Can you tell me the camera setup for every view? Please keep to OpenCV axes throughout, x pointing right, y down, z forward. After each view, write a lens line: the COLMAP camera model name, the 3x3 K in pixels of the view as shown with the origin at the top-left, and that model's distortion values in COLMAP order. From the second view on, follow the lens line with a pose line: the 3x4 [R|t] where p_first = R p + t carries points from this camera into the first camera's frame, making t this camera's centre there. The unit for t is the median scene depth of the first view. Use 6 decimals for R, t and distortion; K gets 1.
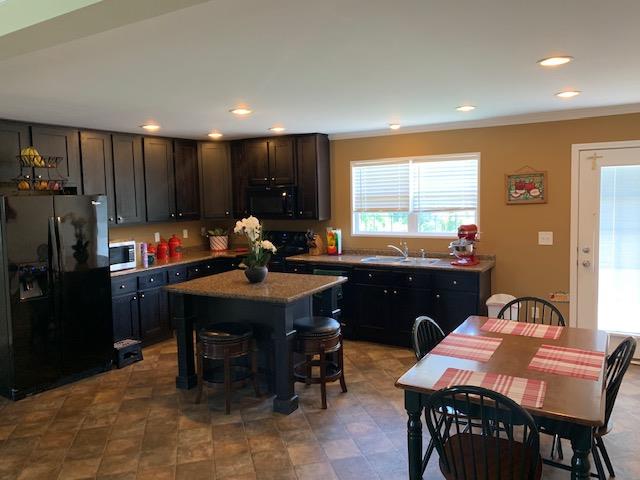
lens RADIAL K [[489.4, 0, 320.0], [0, 489.4, 240.0], [0, 0, 1]] dist [0.040184, -0.002599]
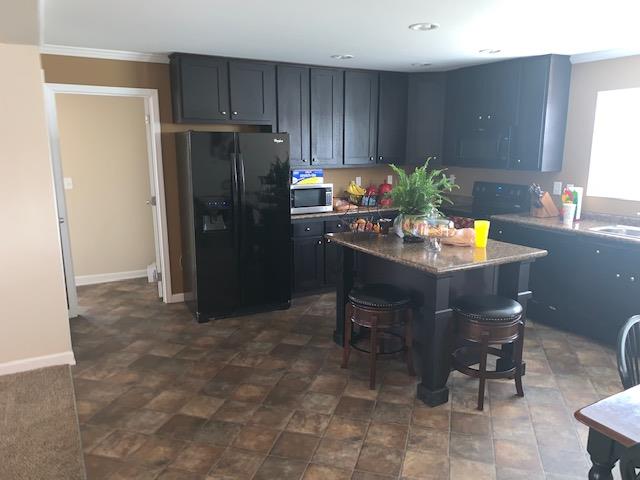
lens RADIAL K [[488.9, 0, 335.8], [0, 488.9, 250.1], [0, 0, 1]] dist [0.058997, 0.006143]
pose [[0.882212, 0.129488, -0.452697, 0.122301], [-0.073266, 0.987483, 0.139676, -0.007207], [0.465117, -0.090057, 0.880656, 0.202601]]
